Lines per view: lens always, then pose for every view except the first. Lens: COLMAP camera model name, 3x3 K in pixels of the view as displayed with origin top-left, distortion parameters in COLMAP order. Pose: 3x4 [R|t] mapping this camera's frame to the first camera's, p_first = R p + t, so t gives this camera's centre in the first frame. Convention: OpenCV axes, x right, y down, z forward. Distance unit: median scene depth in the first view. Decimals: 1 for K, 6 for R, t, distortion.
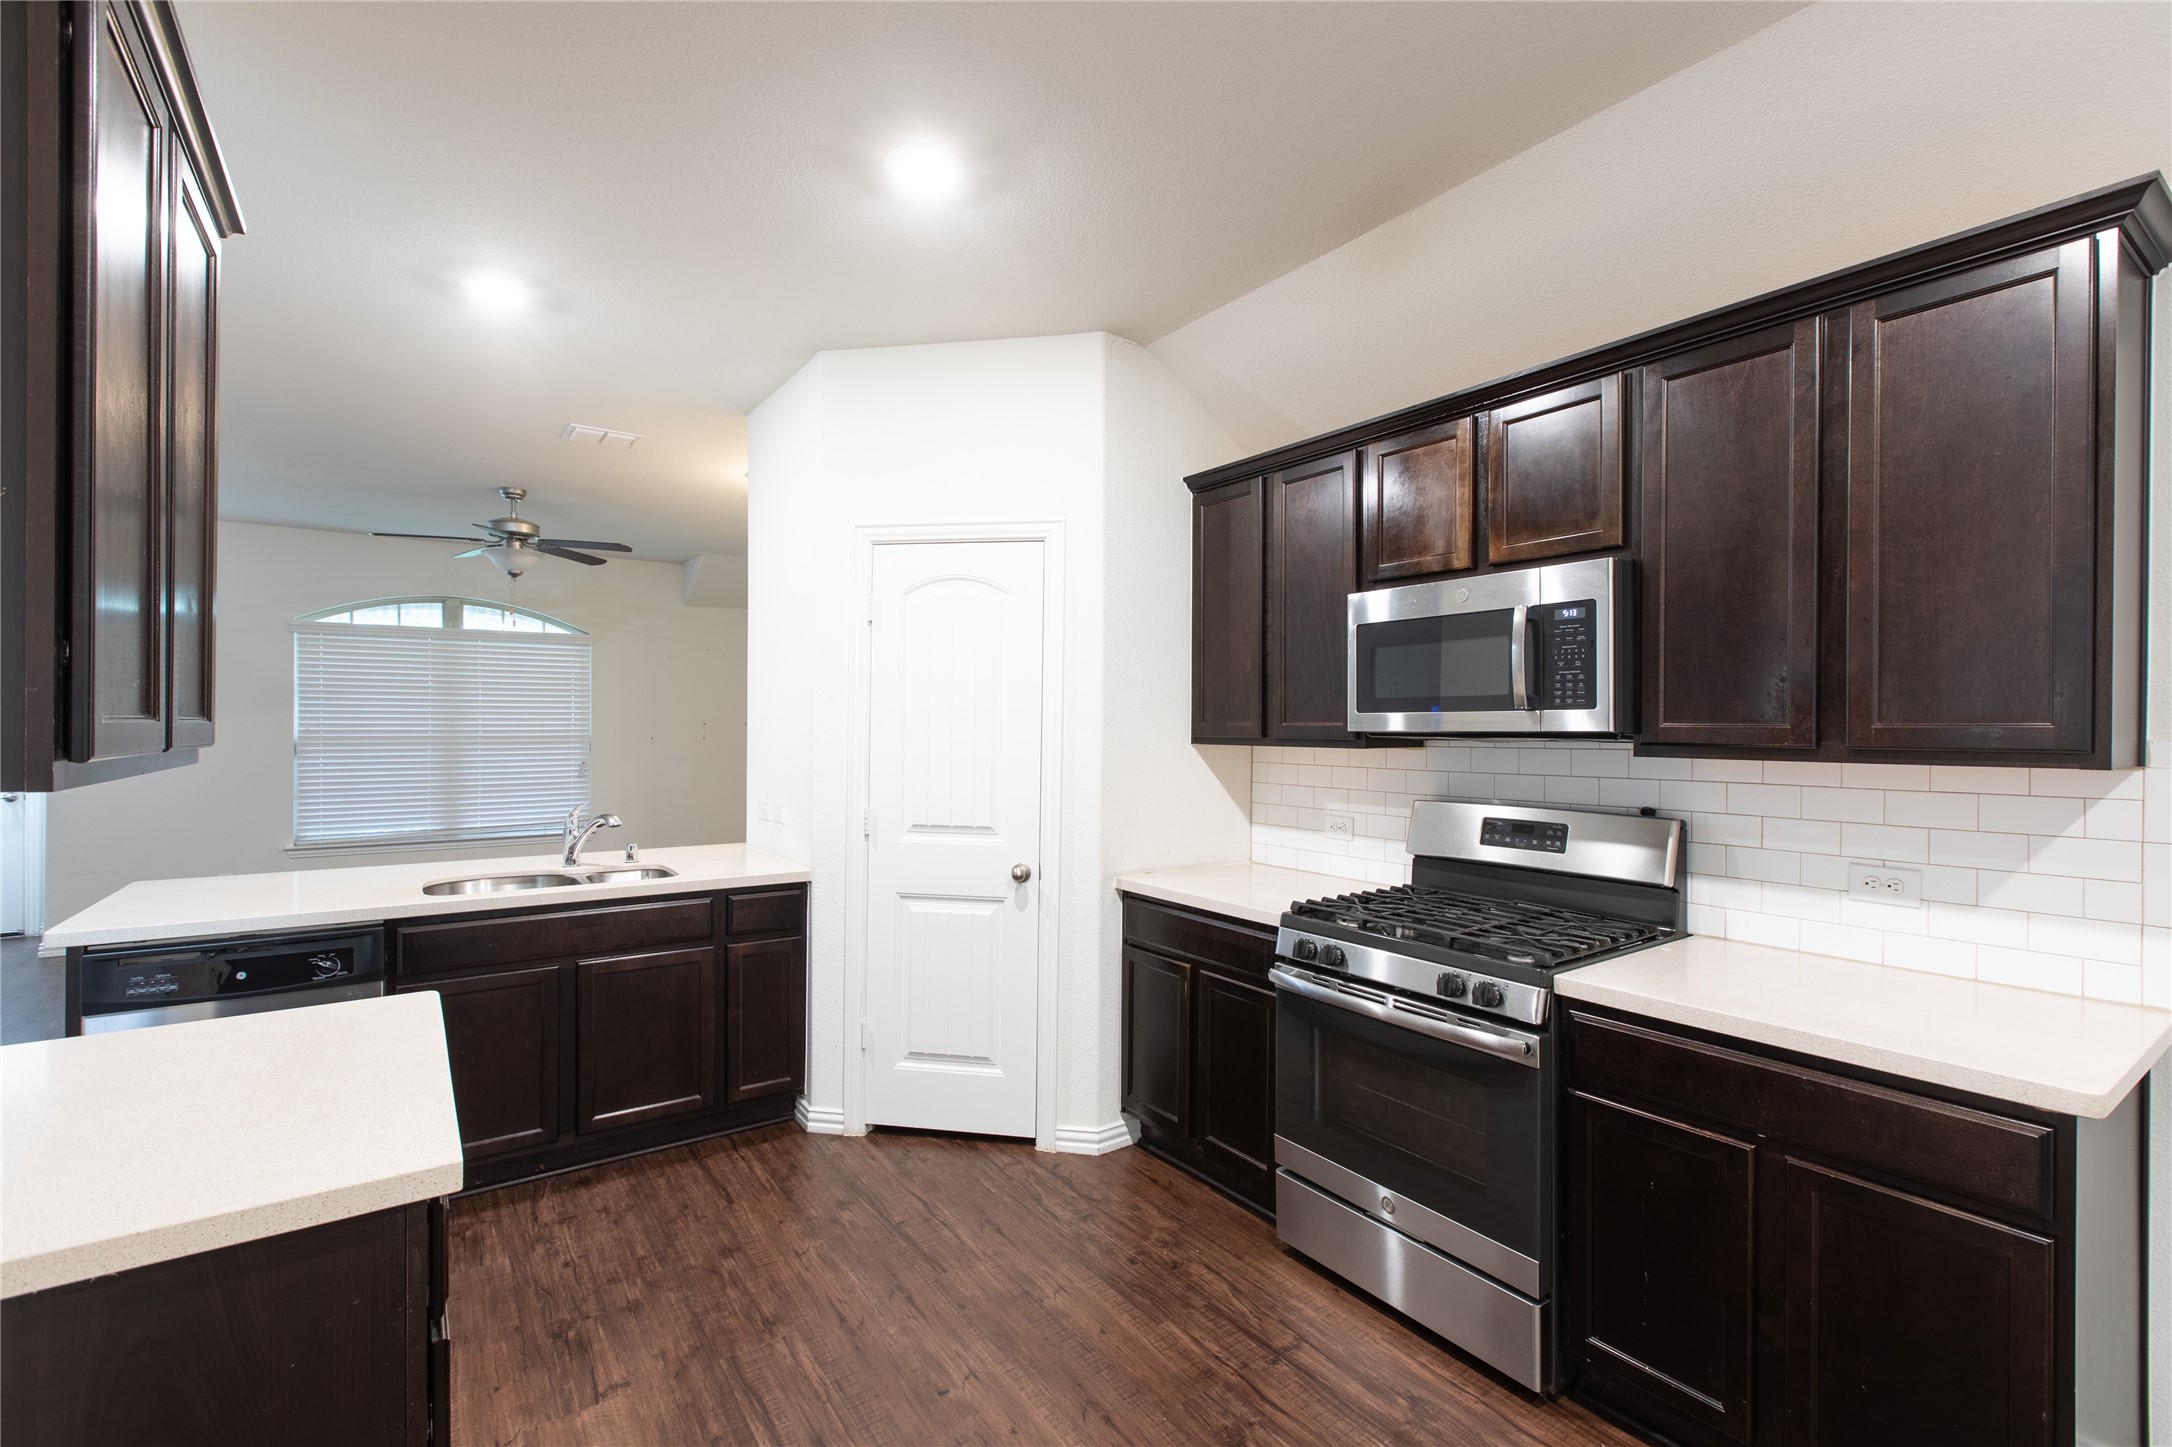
lens RADIAL K [[958.8, 0, 1086.4], [0, 958.8, 730.1], [0, 0, 1]] dist [0.000705, -0.000245]
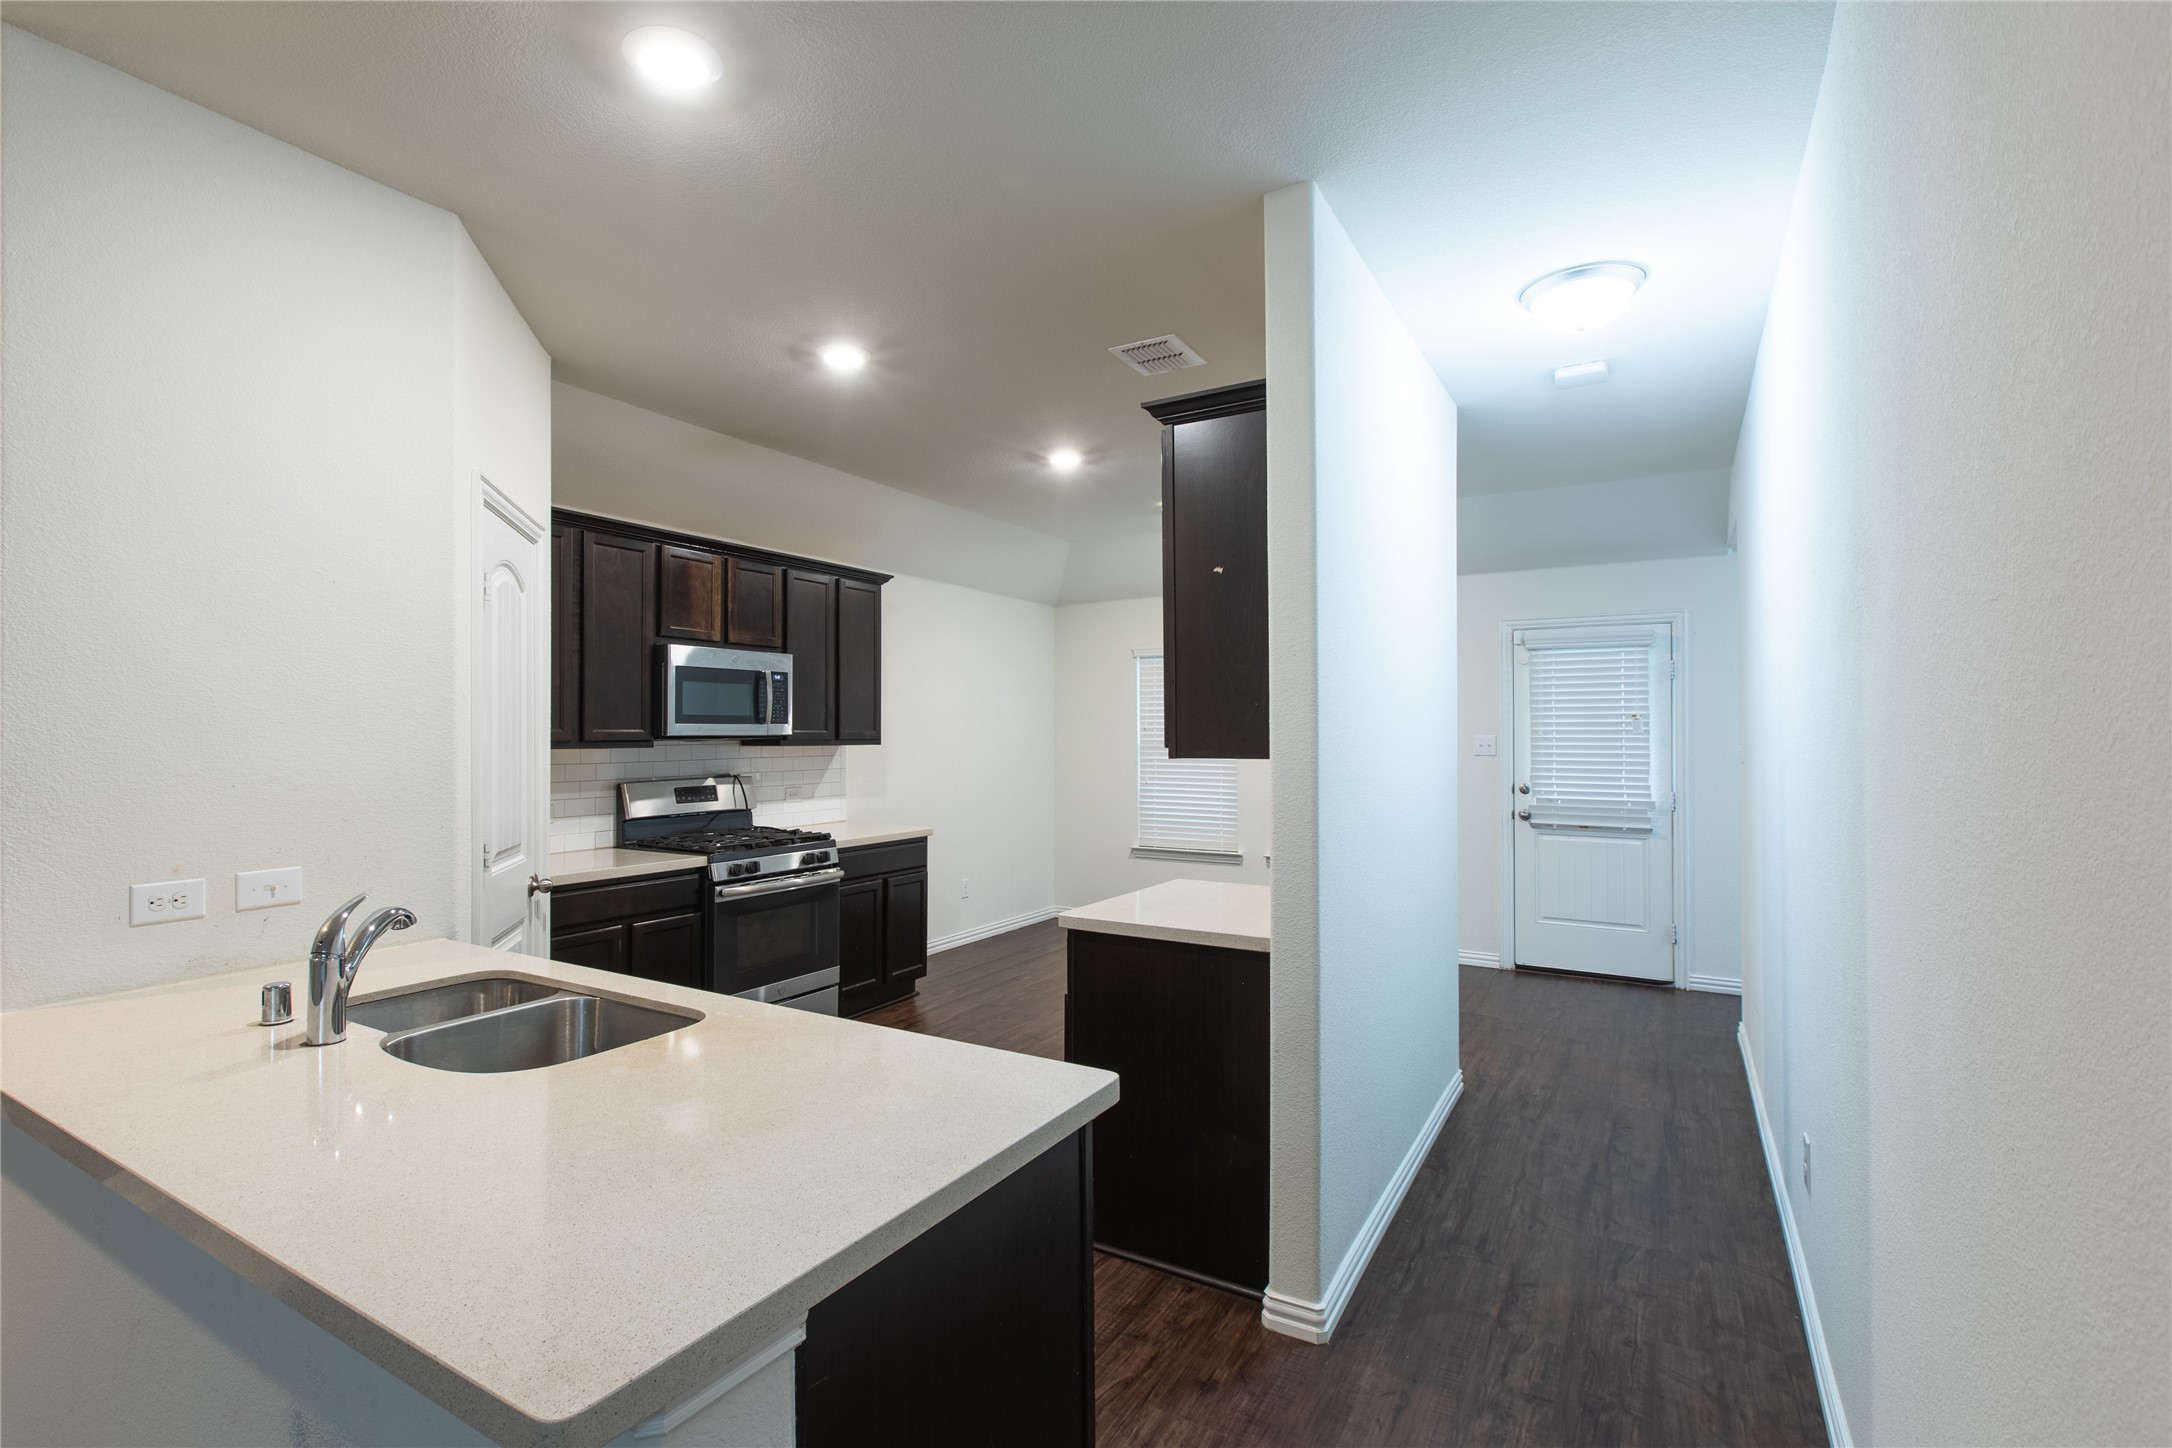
lens RADIAL K [[1030.2, 0, 1017.3], [0, 1030.2, 722.6], [0, 0, 1]] dist [0.000235, 0.000056]
pose [[-0.380380, 0.004552, 0.924819, -1.533206], [0.002166, 0.999990, -0.004032, -0.012382], [-0.924828, 0.000469, -0.380386, 1.201037]]
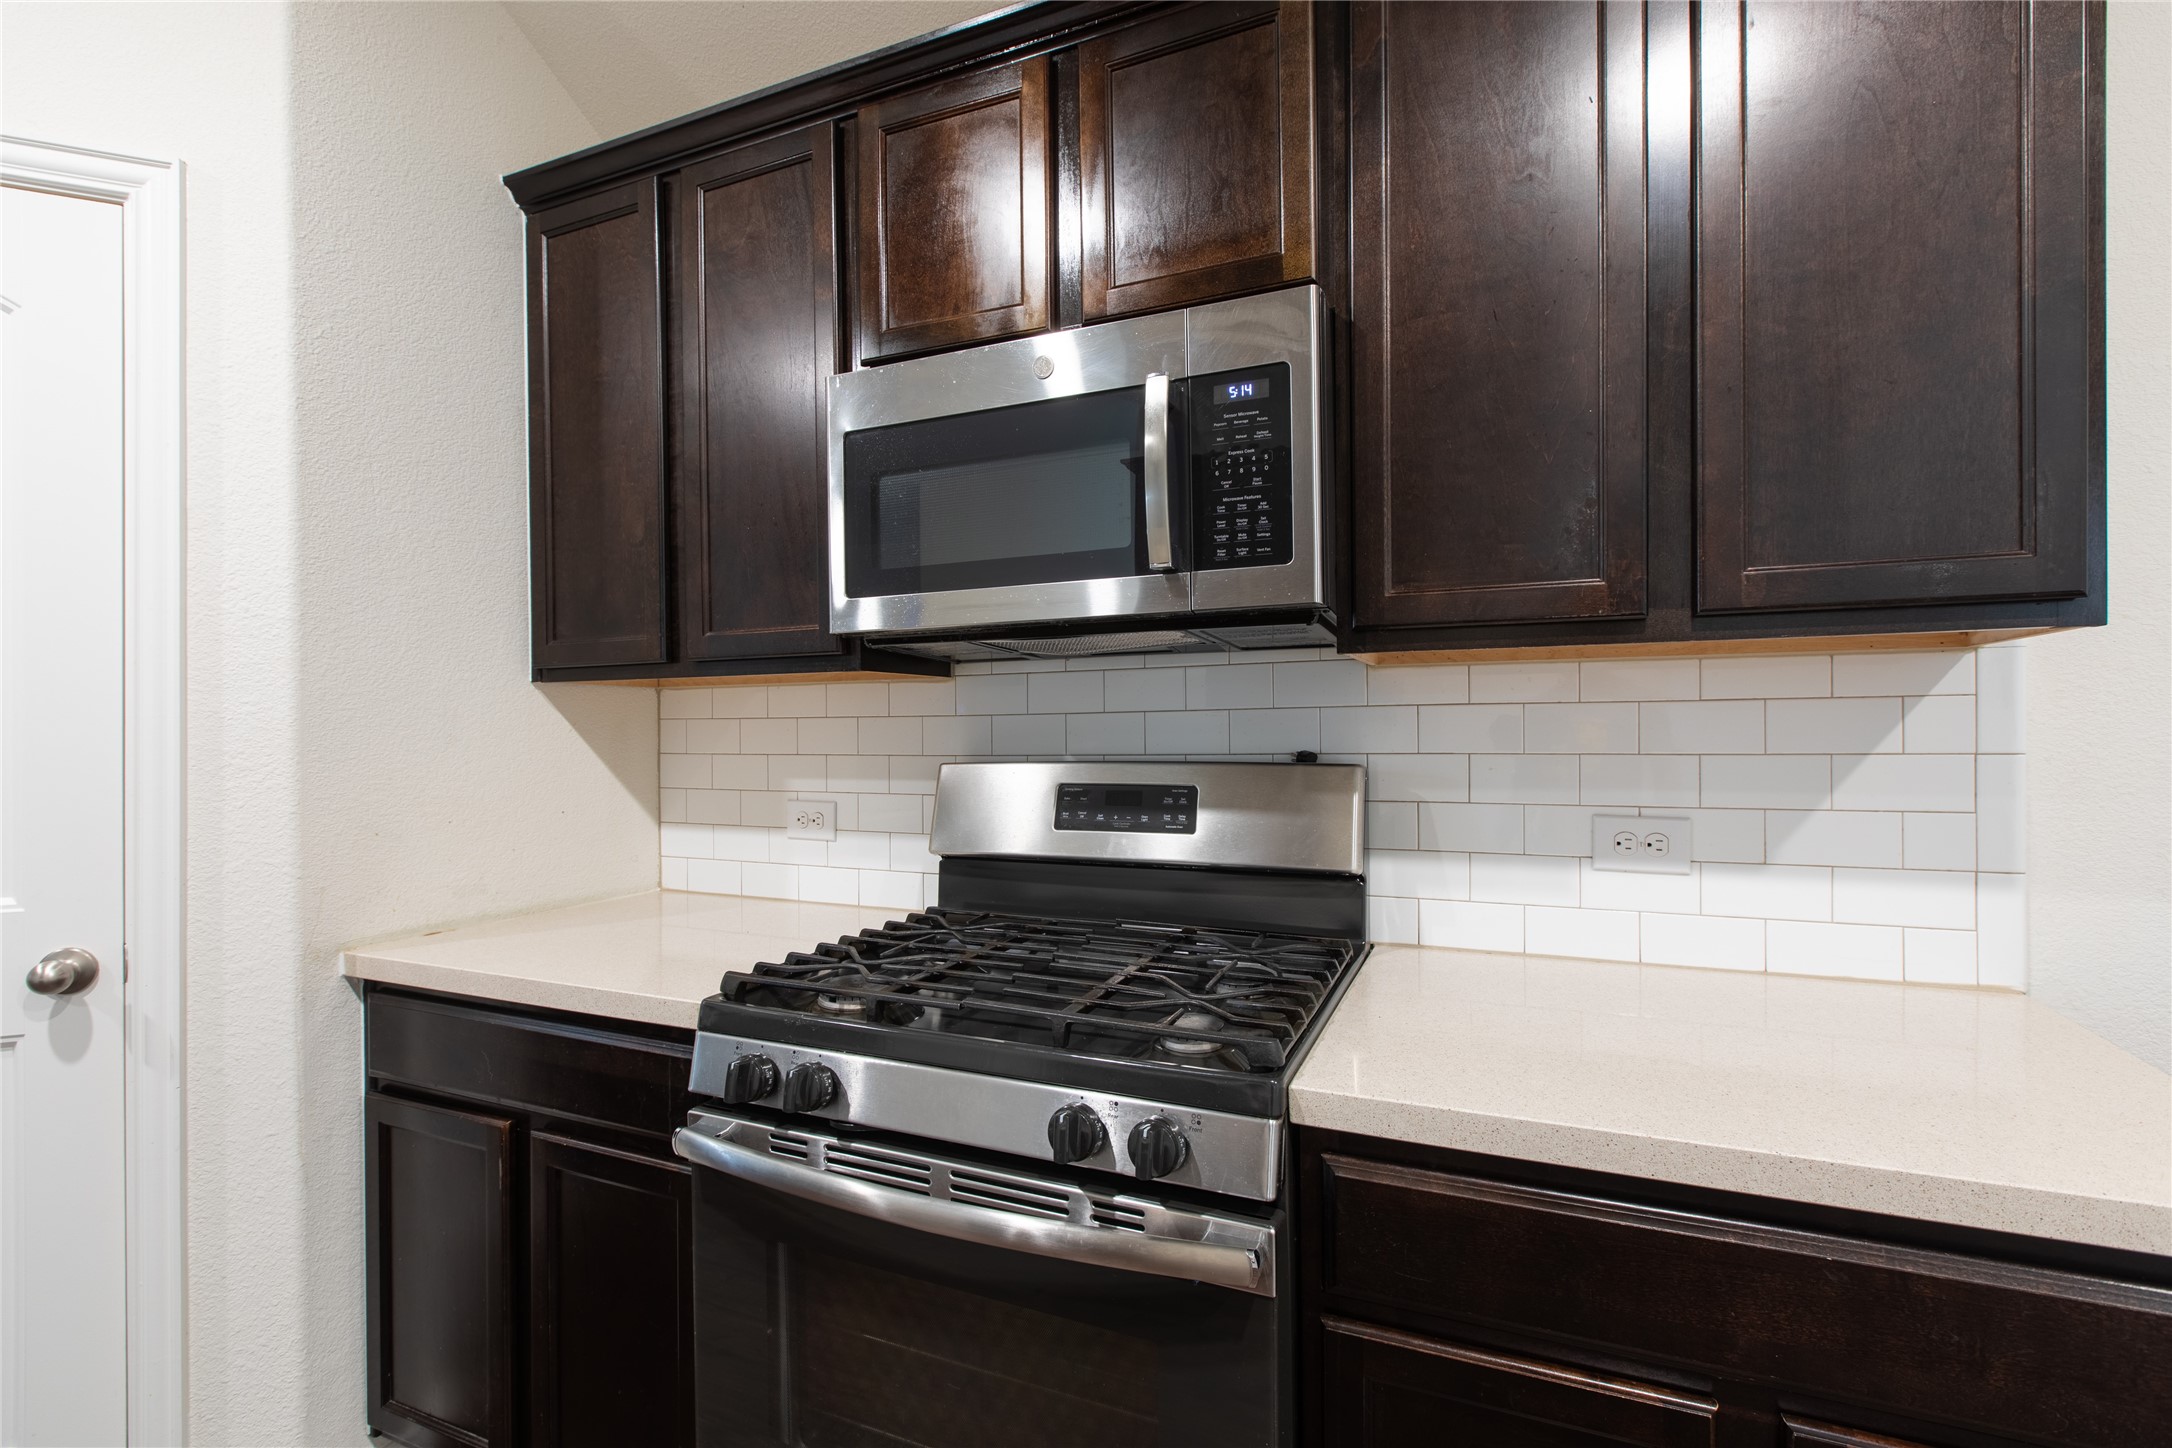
lens RADIAL K [[978.0, 0, 1090.8], [0, 978.0, 734.6], [0, 0, 1]] dist [-0.001289, 0.000238]
pose [[0.851338, -0.015464, 0.524389, 0.119675], [0.014721, 0.999876, 0.005586, 0.061042], [-0.524410, 0.002964, 0.851461, 0.501651]]
